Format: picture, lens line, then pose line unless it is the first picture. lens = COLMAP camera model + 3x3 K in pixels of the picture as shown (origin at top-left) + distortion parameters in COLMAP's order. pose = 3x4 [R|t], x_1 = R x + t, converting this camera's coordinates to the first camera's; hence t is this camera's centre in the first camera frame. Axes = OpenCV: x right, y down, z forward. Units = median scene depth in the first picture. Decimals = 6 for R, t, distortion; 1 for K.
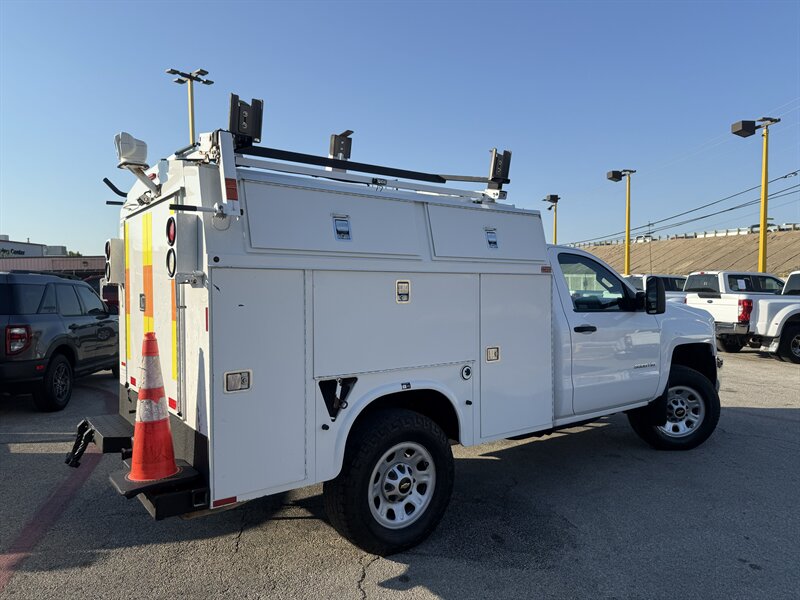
lens RADIAL K [[560.9, 0, 400.0], [0, 560.9, 300.0], [0, 0, 1]] dist [0.165151, -0.335641]
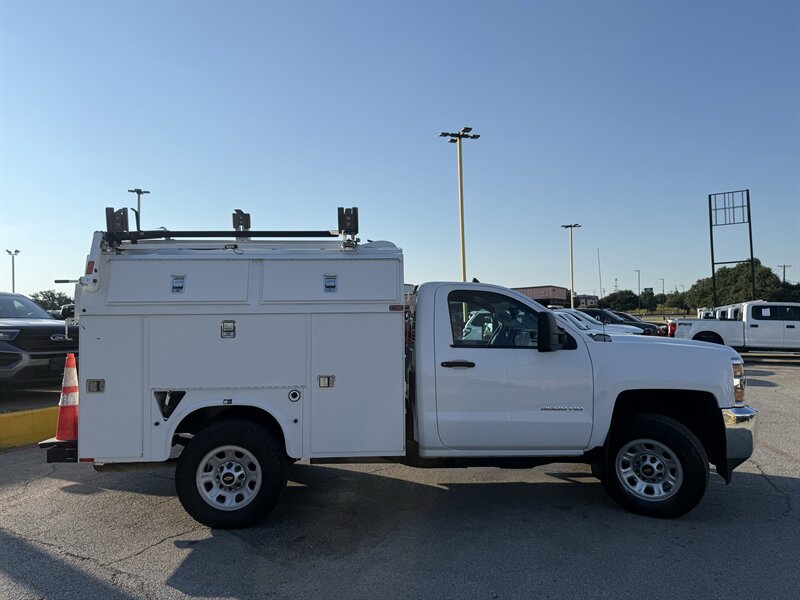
lens RADIAL K [[565.9, 0, 400.0], [0, 565.9, 300.0], [0, 0, 1]] dist [0.078713, -0.125094]
pose [[0.816071, -0.027170, -0.577312, 1.050436], [-0.004534, 0.998563, -0.053405, -0.013022], [0.577933, 0.046200, 0.814775, 0.135006]]
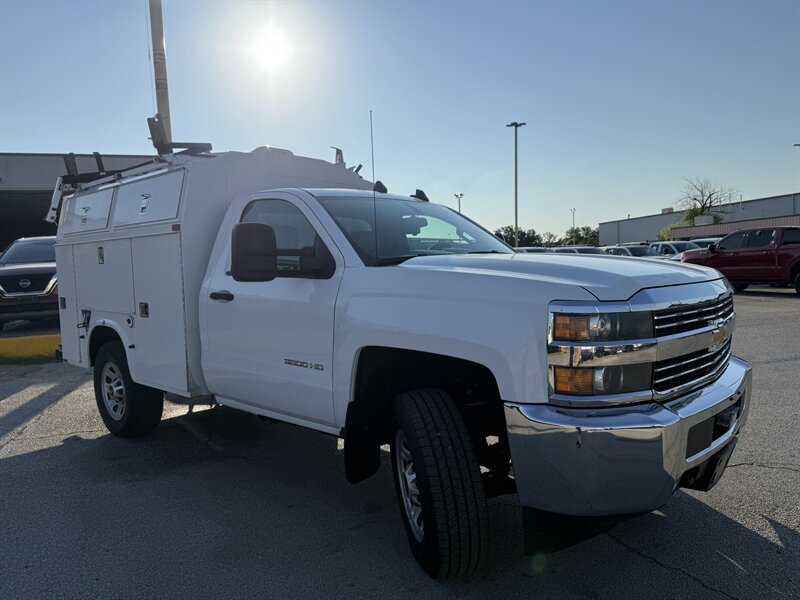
lens RADIAL K [[565.9, 0, 400.0], [0, 565.9, 300.0], [0, 0, 1]] dist [0.078713, -0.125094]
pose [[0.184270, 0.064158, -0.980780, 1.475850], [0.013733, 0.997602, 0.067838, 0.005699], [0.982780, -0.025970, 0.182947, 1.392103]]
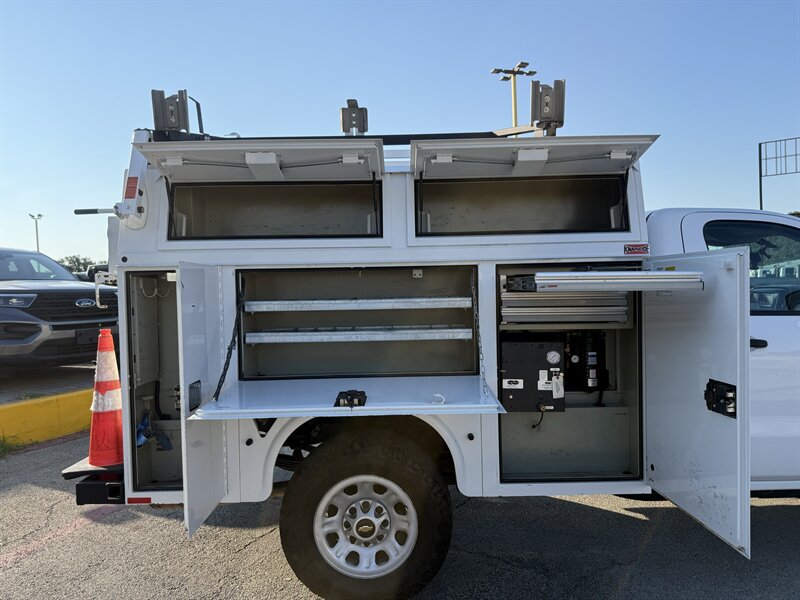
lens RADIAL K [[565.9, 0, 400.0], [0, 565.9, 300.0], [0, 0, 1]] dist [0.078713, -0.125094]
pose [[0.795330, 0.003229, -0.606168, 0.515141], [0.006580, 0.999881, 0.013960, -0.008122], [0.606141, -0.015092, 0.795214, 0.373506]]
